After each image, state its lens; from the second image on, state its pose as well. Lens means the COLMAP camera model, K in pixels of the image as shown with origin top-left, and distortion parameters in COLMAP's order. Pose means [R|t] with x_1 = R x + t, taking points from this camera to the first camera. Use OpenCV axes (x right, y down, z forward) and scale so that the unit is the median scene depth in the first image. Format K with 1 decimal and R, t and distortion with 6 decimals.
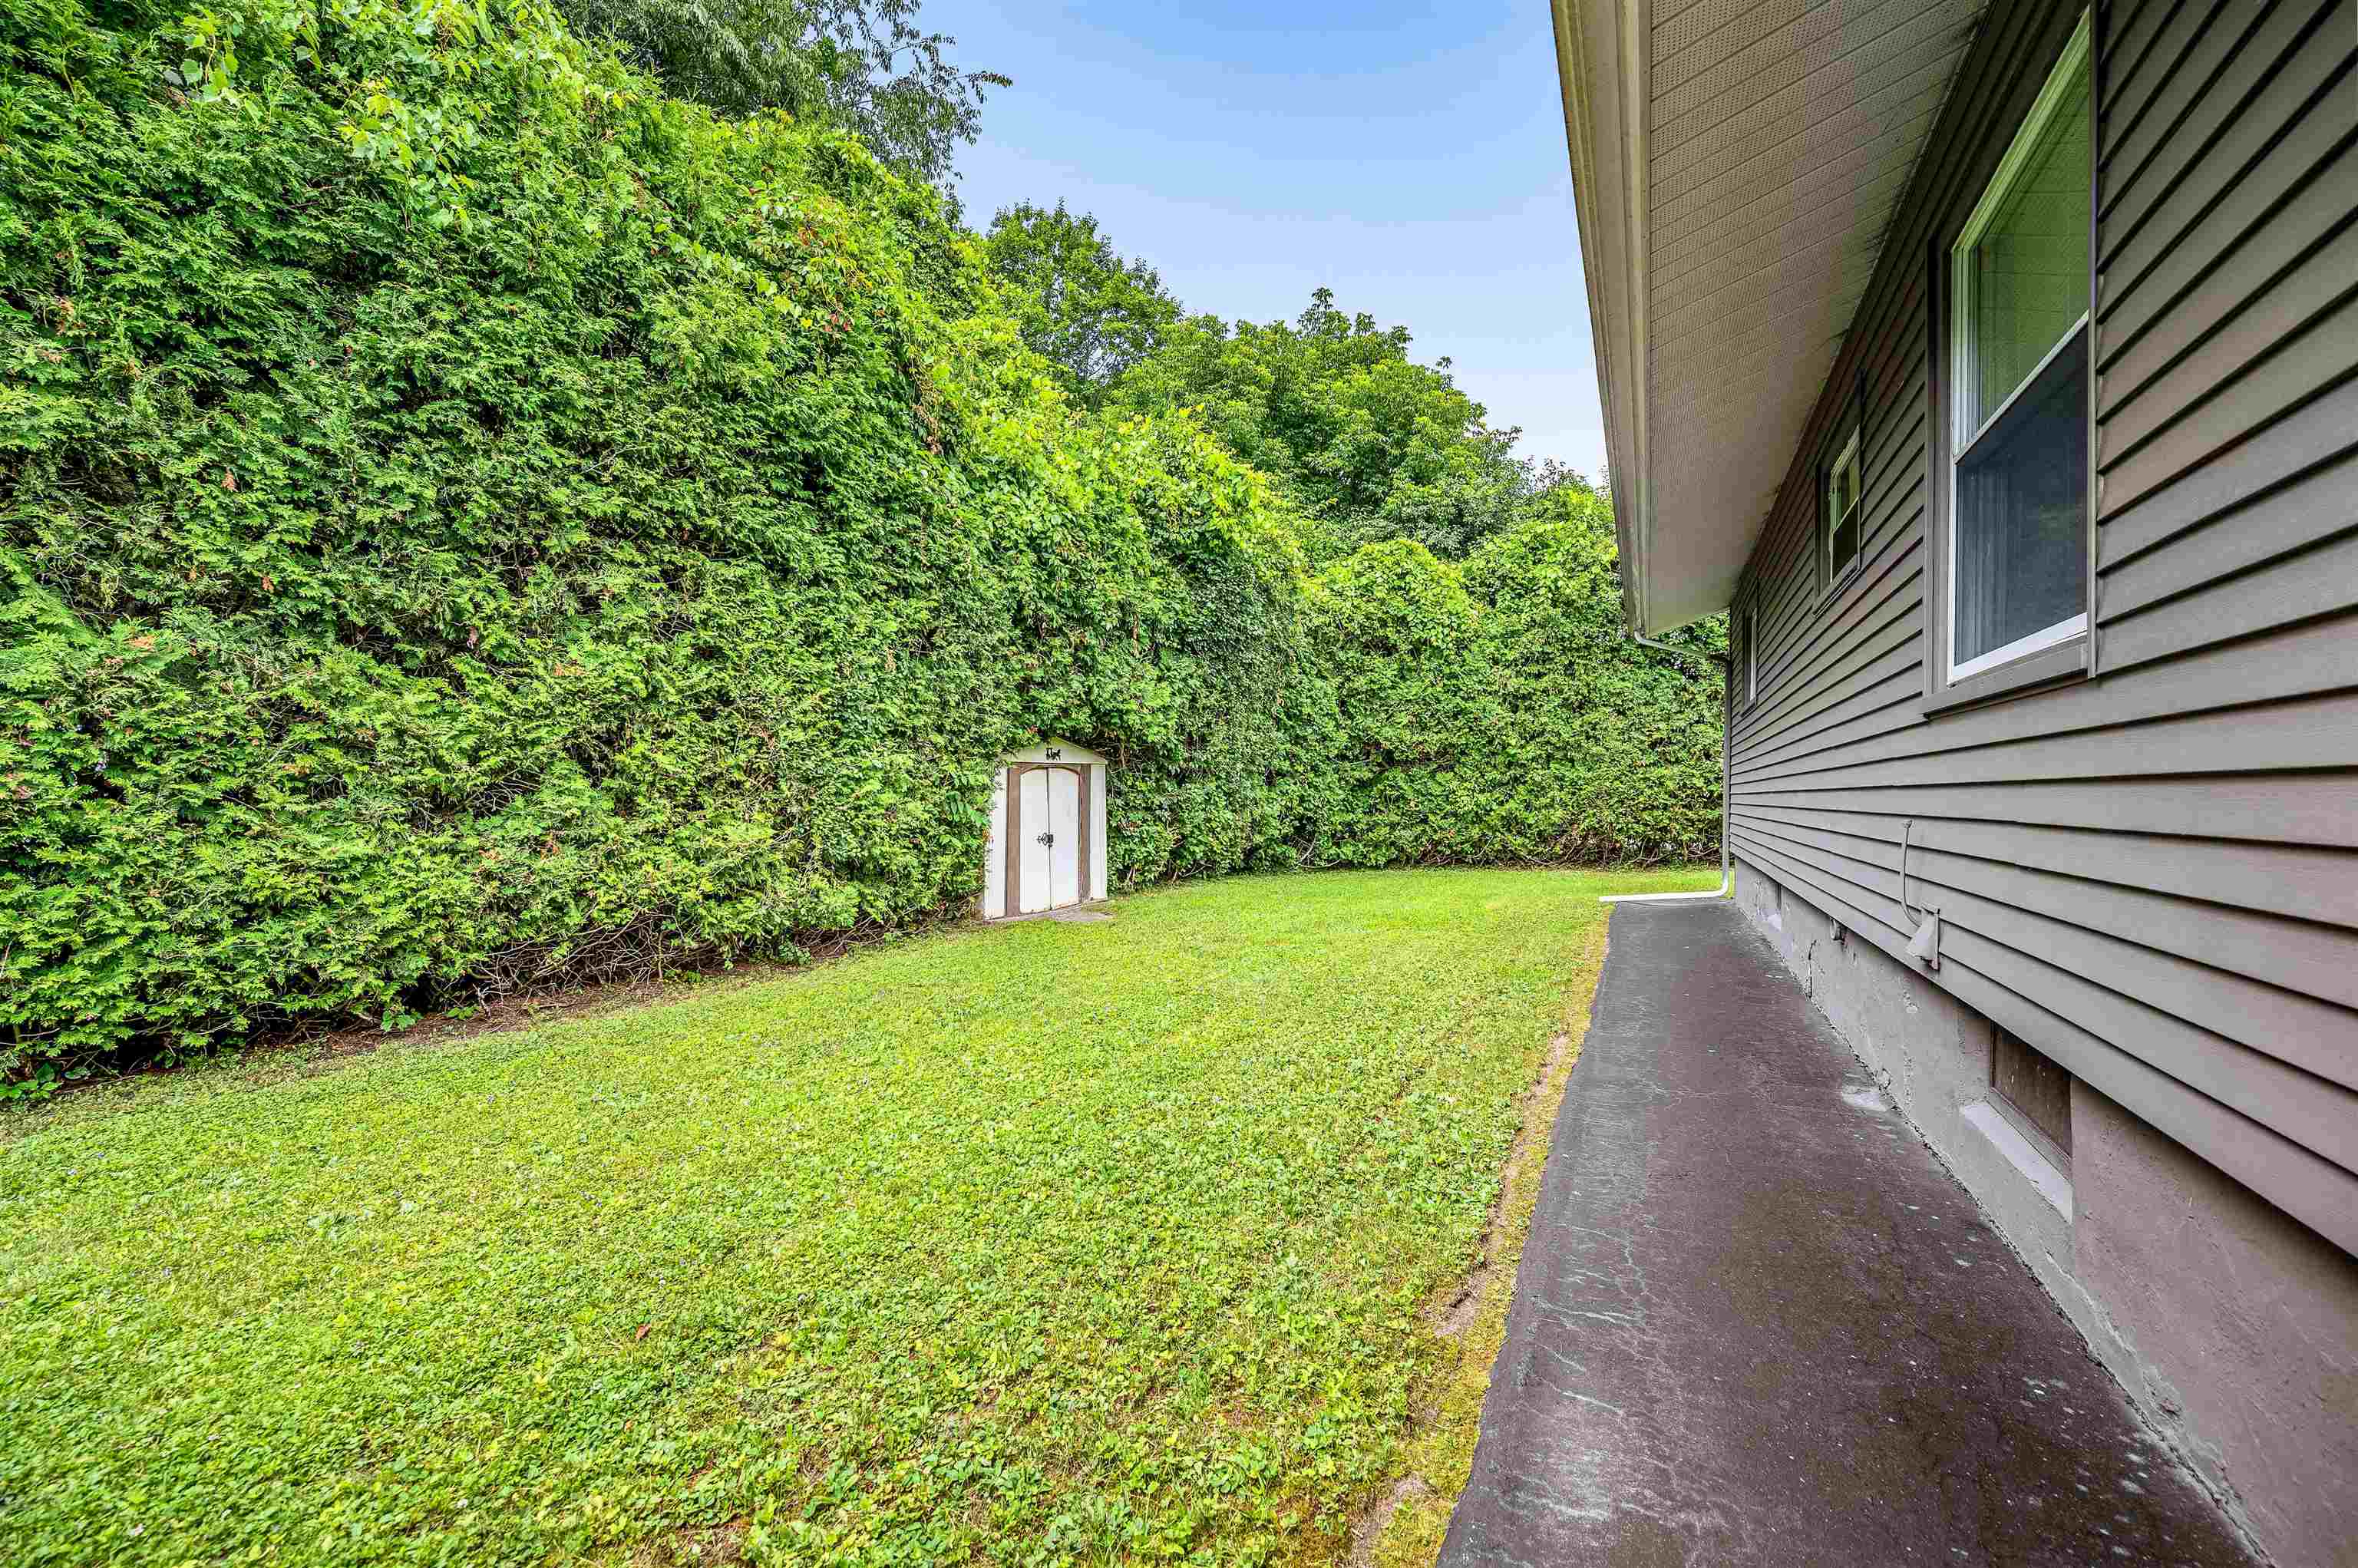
lens RADIAL K [[940.9, 0, 1168.7], [0, 940.9, 798.4], [0, 0, 1]] dist [-0.000818, -0.000097]
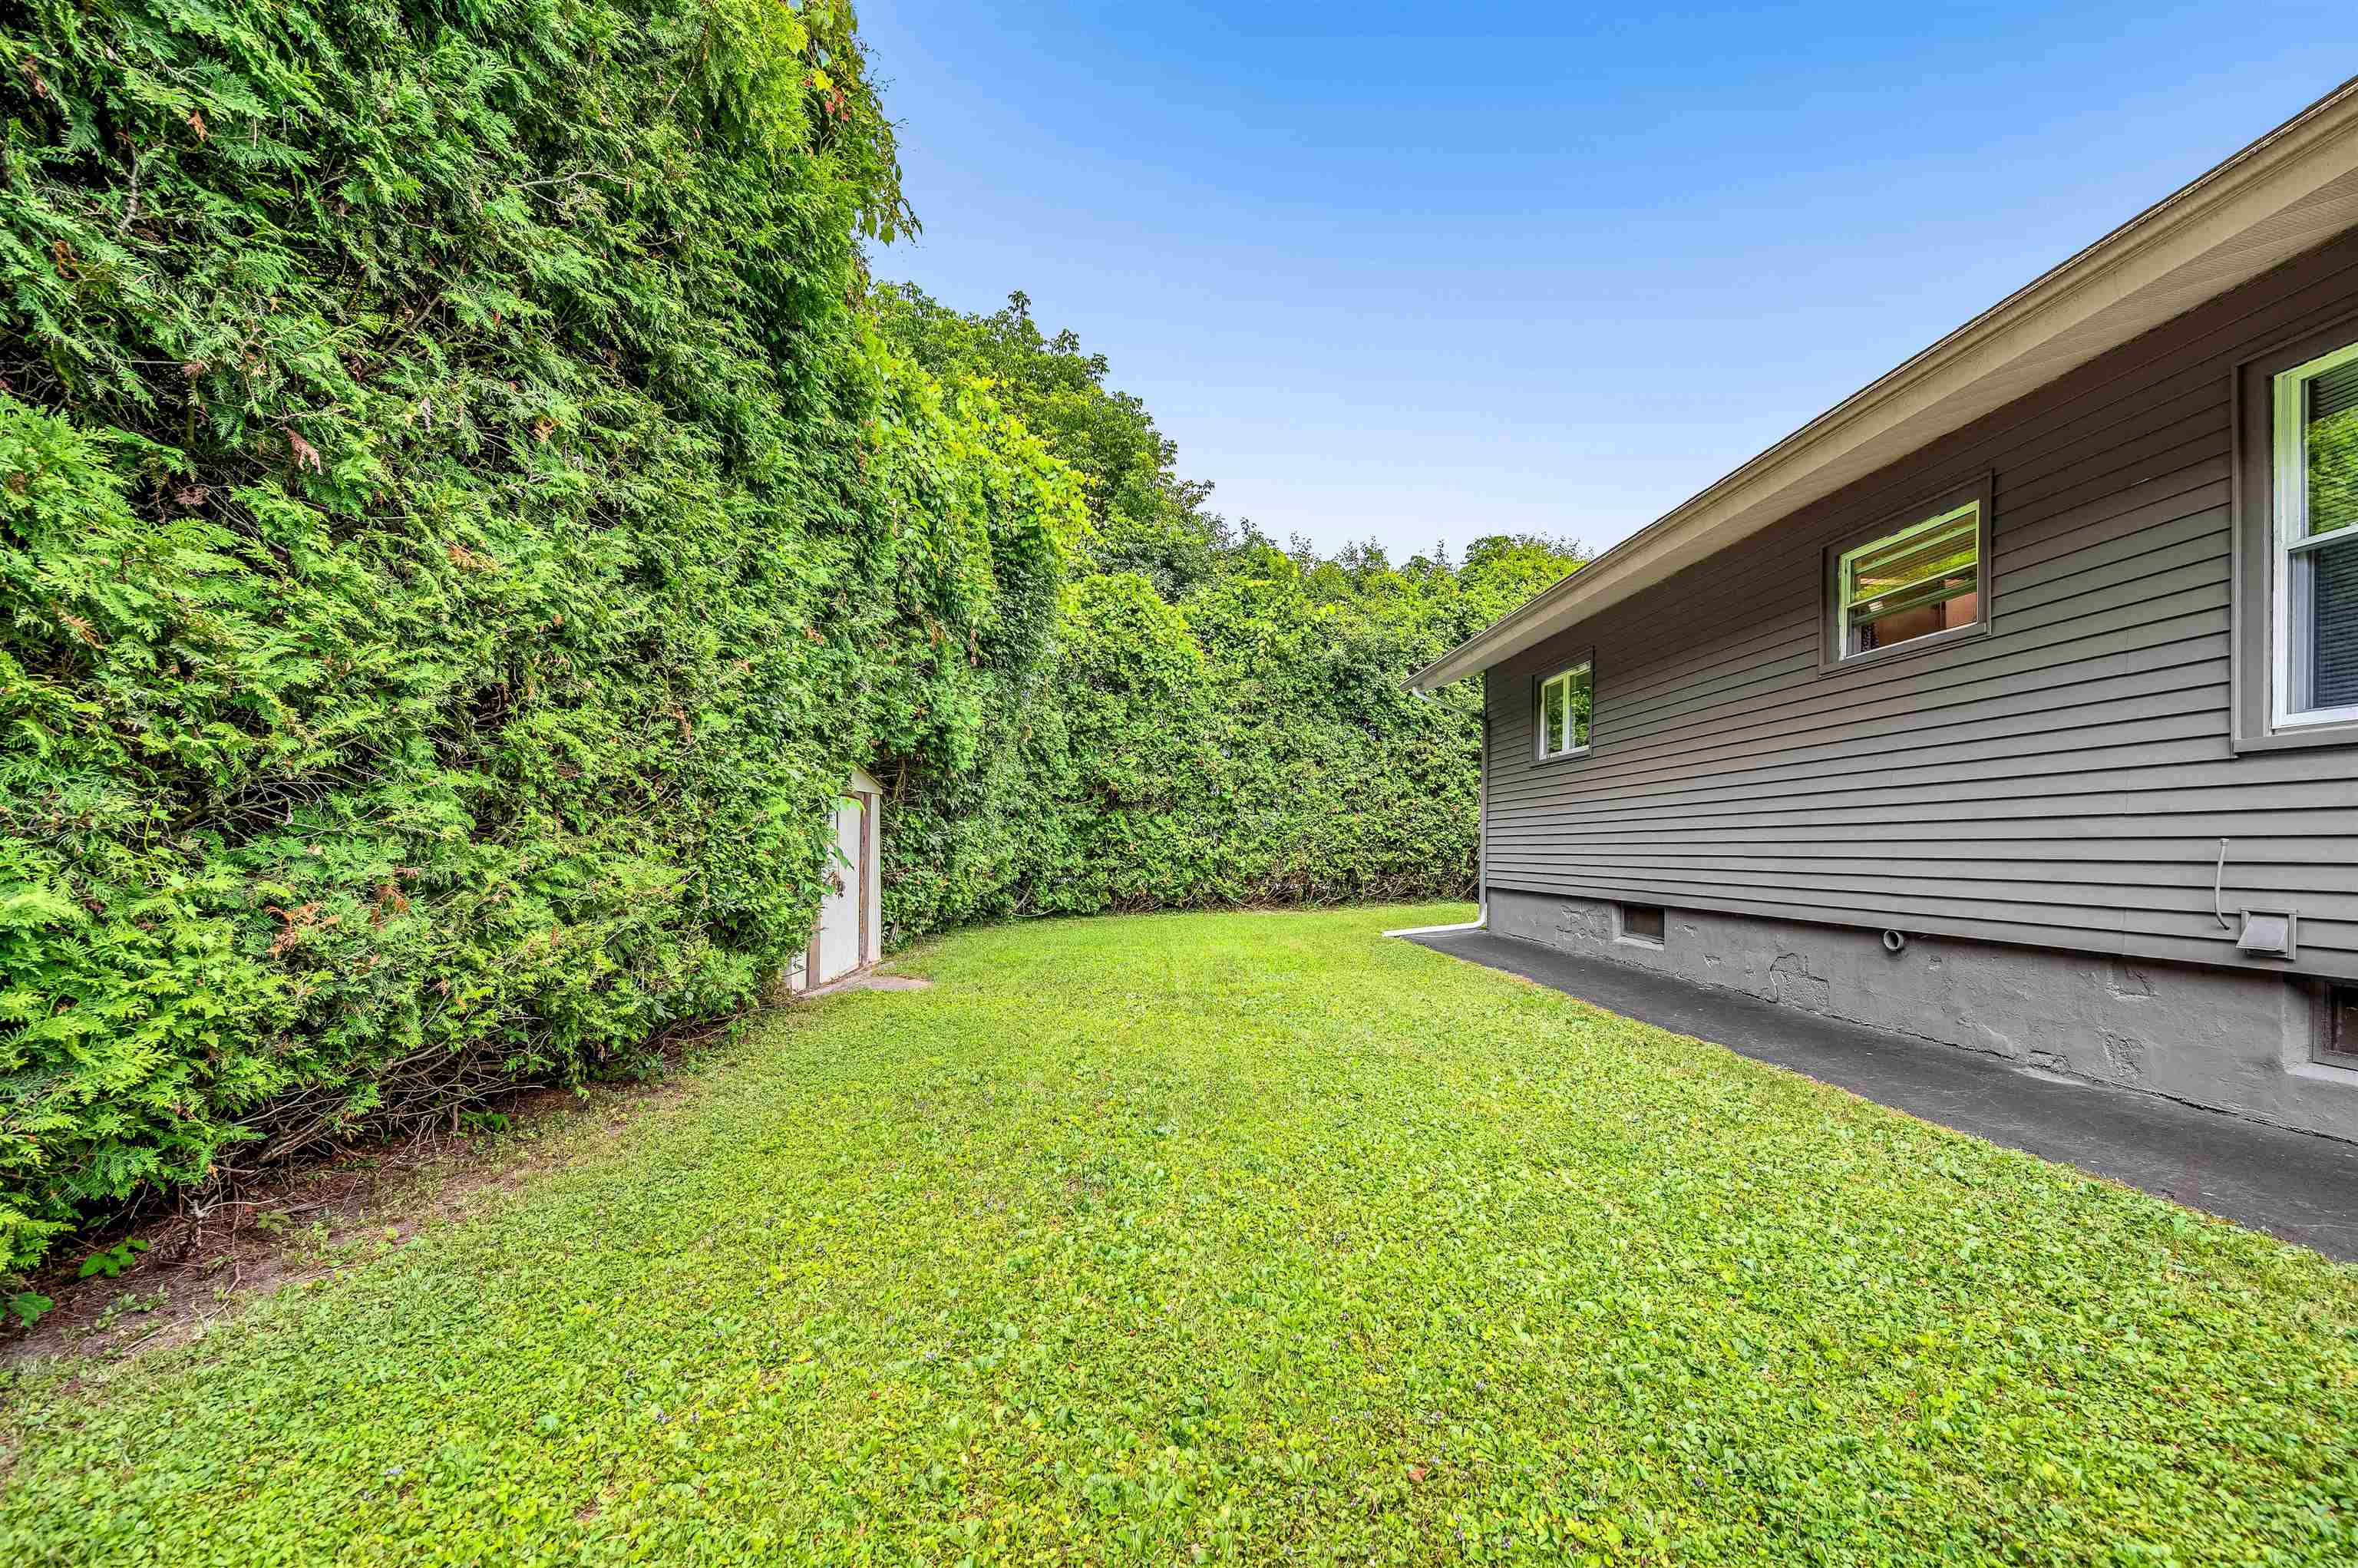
lens RADIAL K [[956.2, 0, 1180.4], [0, 956.2, 850.6], [0, 0, 1]] dist [0.000533, 0.000033]
pose [[0.864495, 0.001964, 0.502637, -0.205629], [-0.002273, 0.999997, 0.000003, 0.009207], [-0.502636, -0.001145, 0.864497, 0.125359]]
